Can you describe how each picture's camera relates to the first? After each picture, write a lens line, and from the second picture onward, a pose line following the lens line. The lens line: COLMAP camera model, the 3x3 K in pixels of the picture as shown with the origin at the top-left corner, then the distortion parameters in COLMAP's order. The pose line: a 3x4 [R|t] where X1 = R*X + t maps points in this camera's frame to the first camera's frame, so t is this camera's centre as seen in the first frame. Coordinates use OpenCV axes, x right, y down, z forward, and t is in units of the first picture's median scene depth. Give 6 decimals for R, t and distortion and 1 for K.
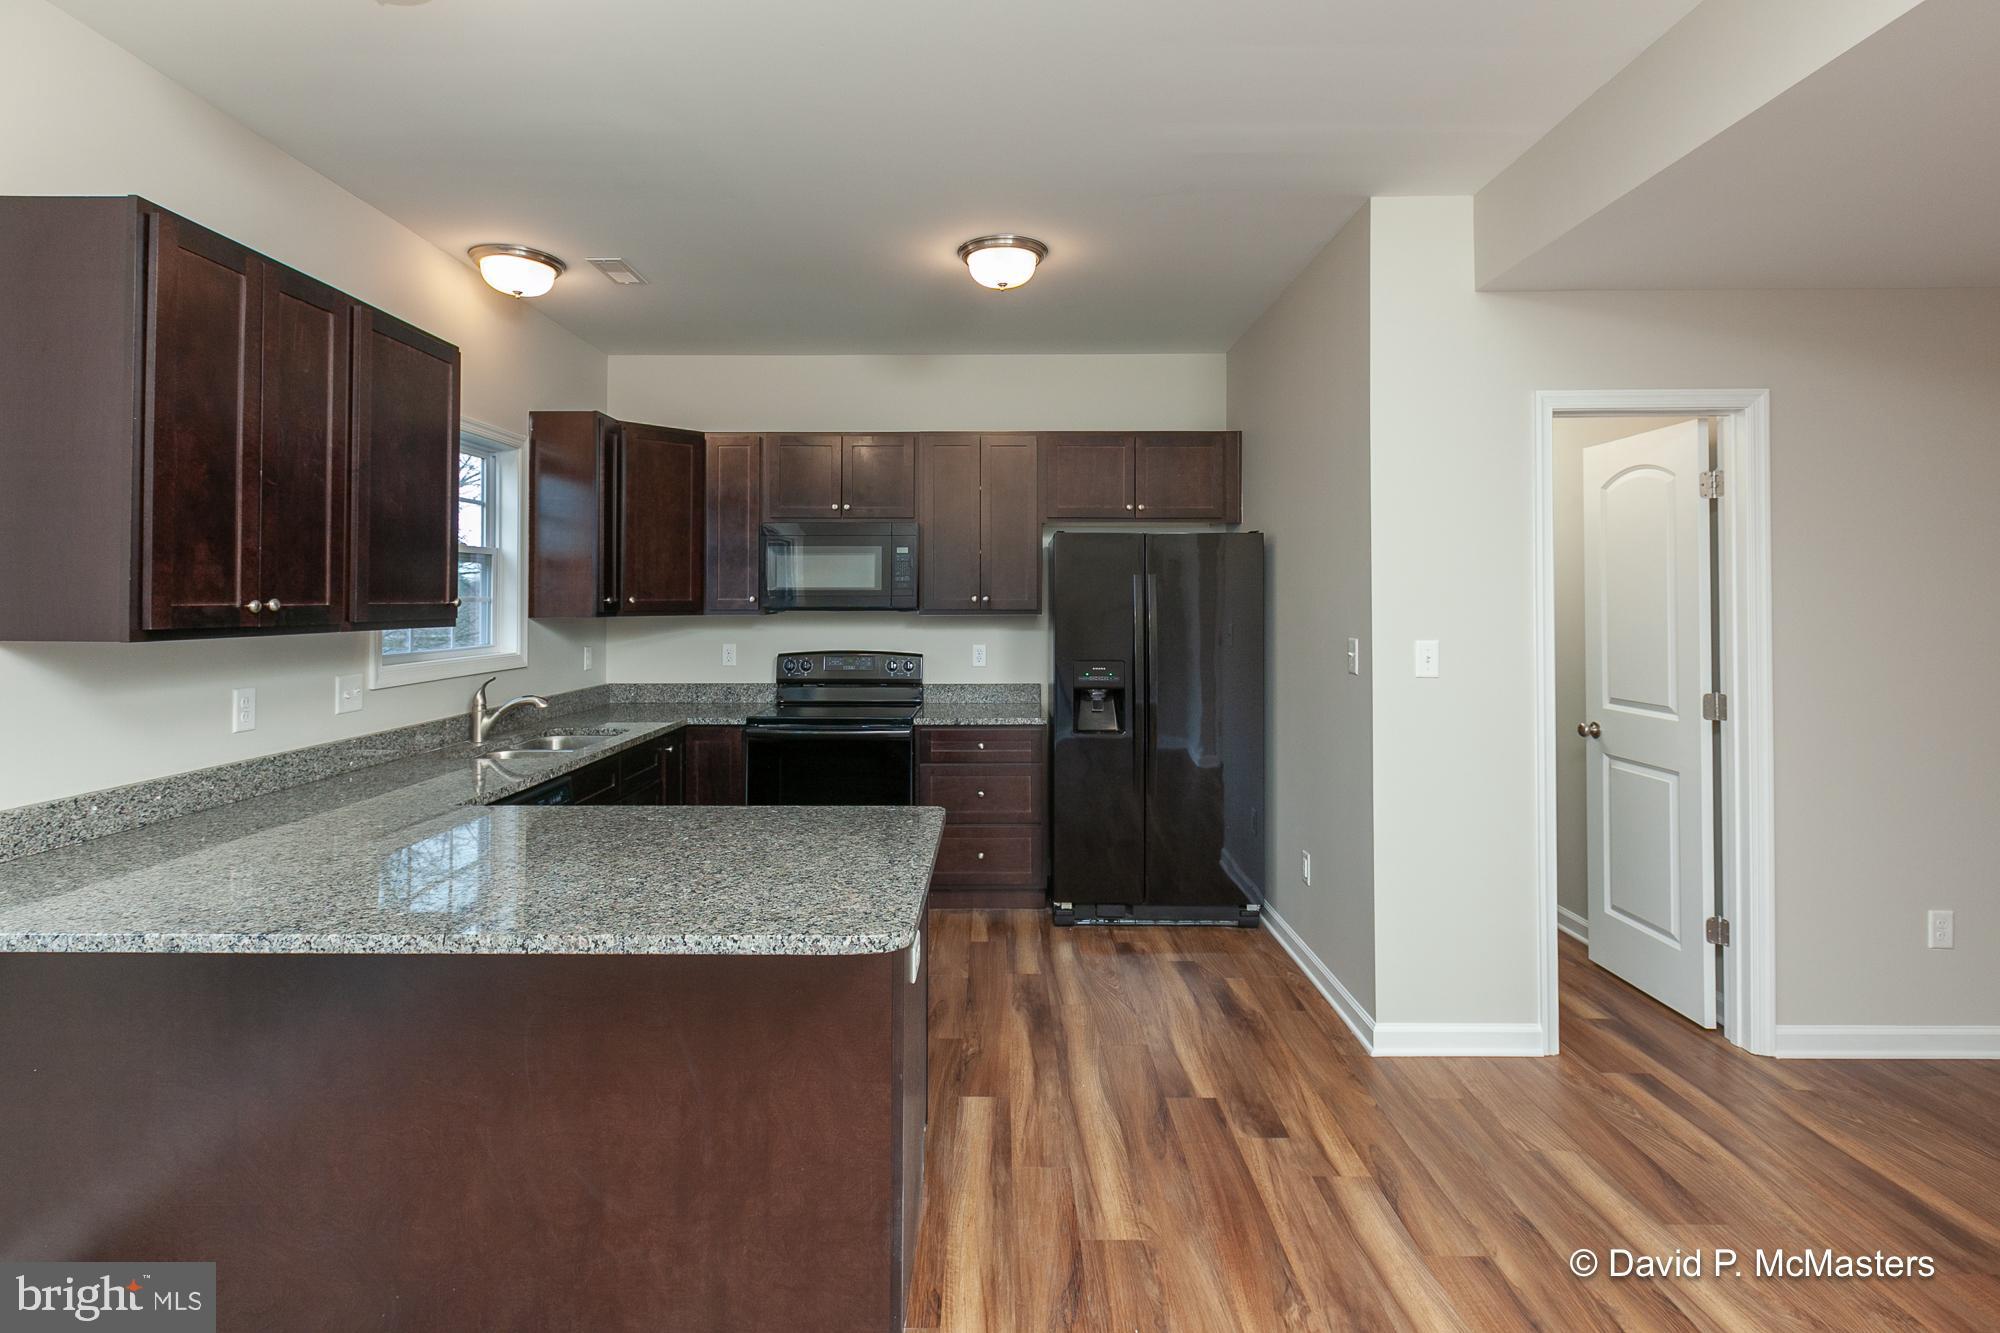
lens RADIAL K [[934.7, 0, 993.2], [0, 934.7, 594.2], [0, 0, 1]] dist [0.002184, -0.001012]
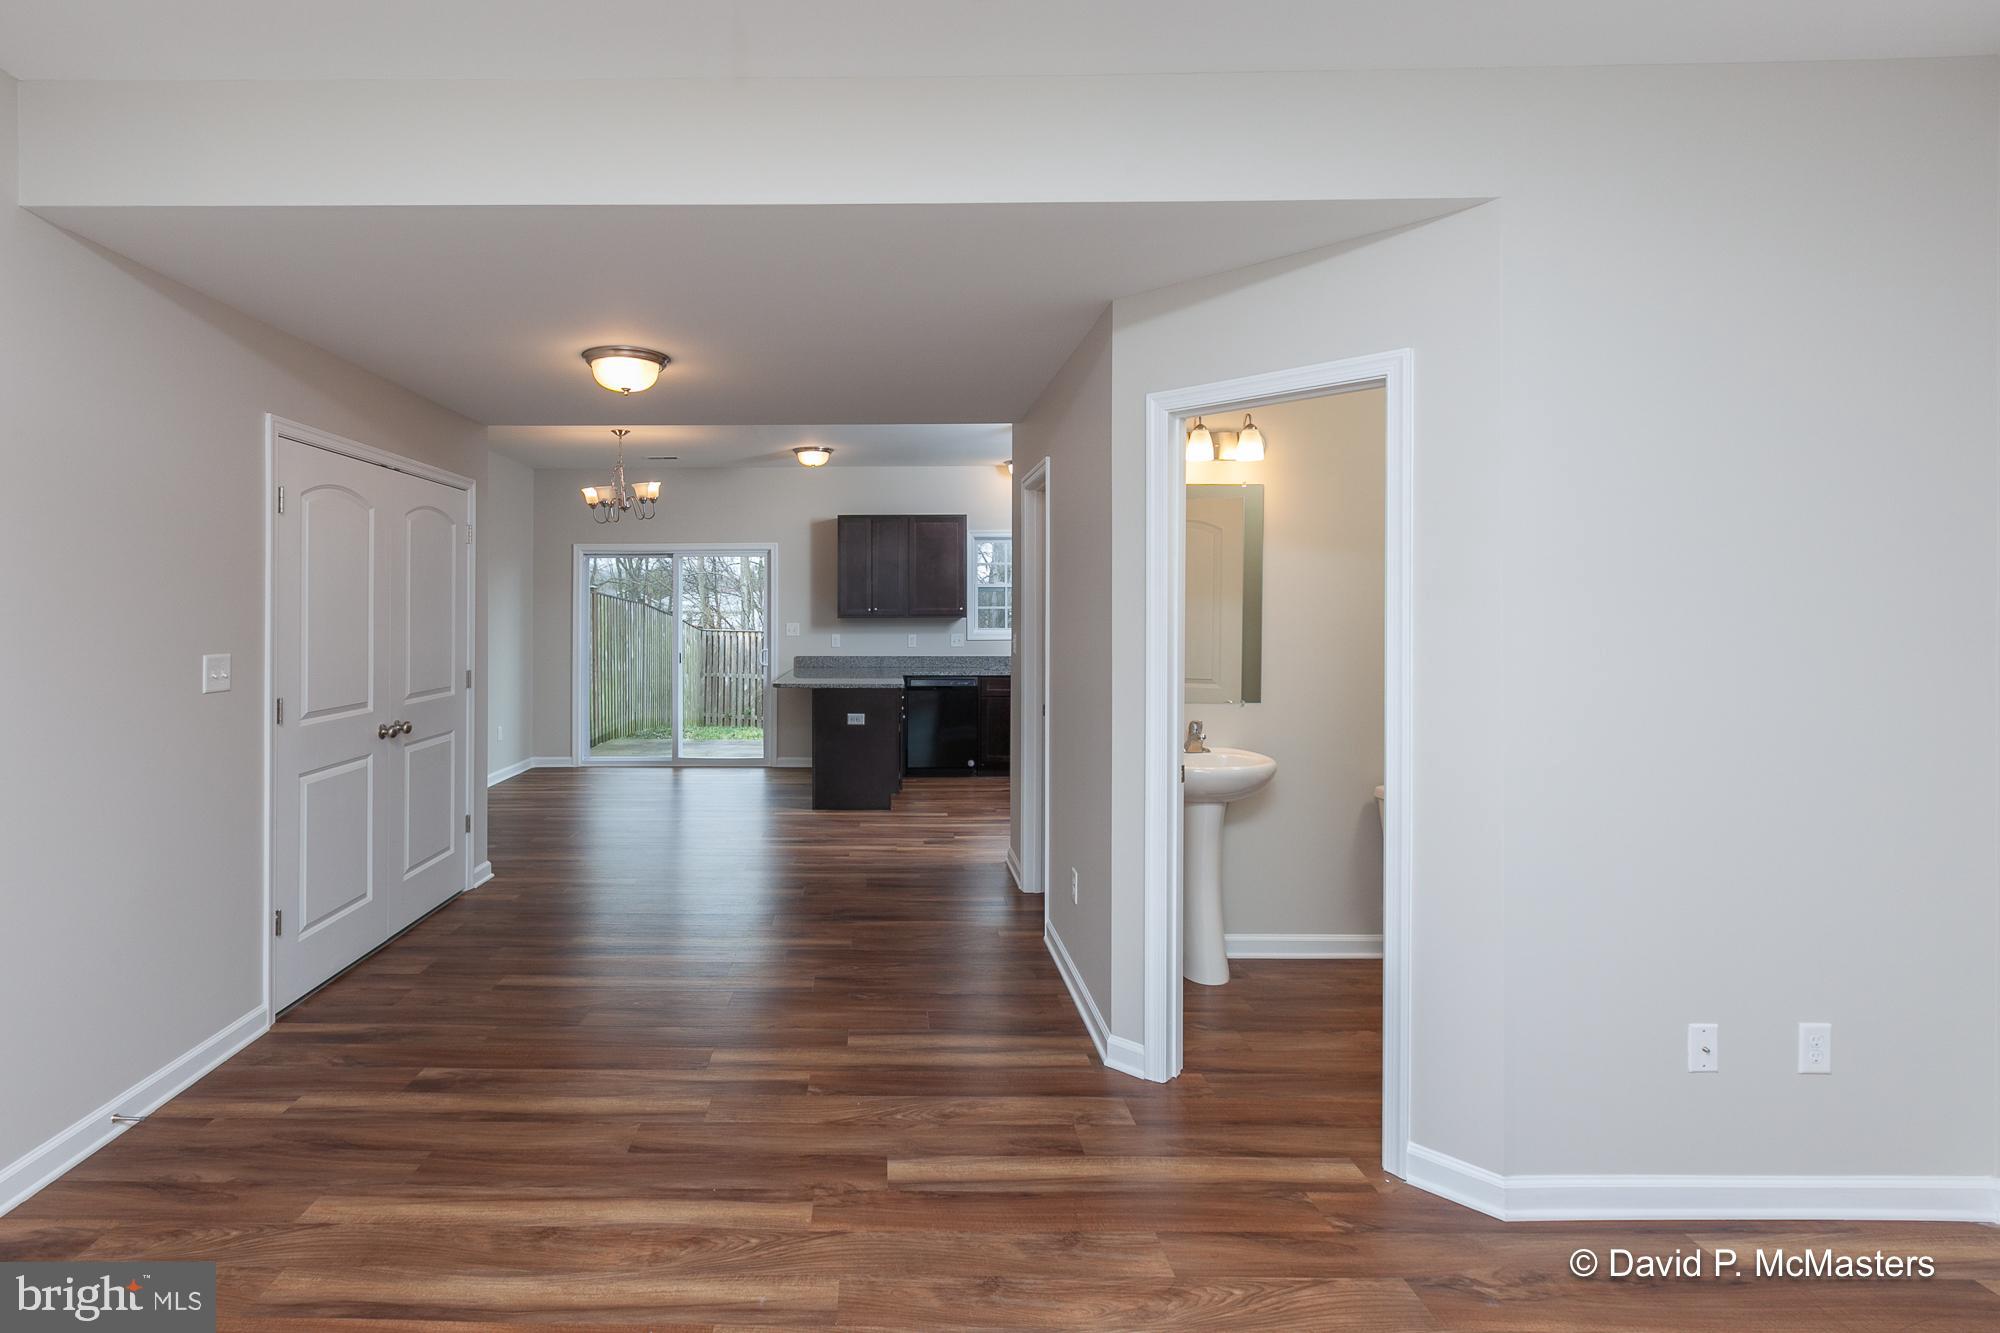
lens RADIAL K [[938.3, 0, 867.5], [0, 938.3, 615.0], [0, 0, 1]] dist [0.000555, -0.000315]
pose [[-0.006562, 0.011182, -0.999916, 2.238555], [0.008482, 0.999902, 0.011126, -0.008224], [0.999942, -0.008409, -0.006656, 0.748524]]
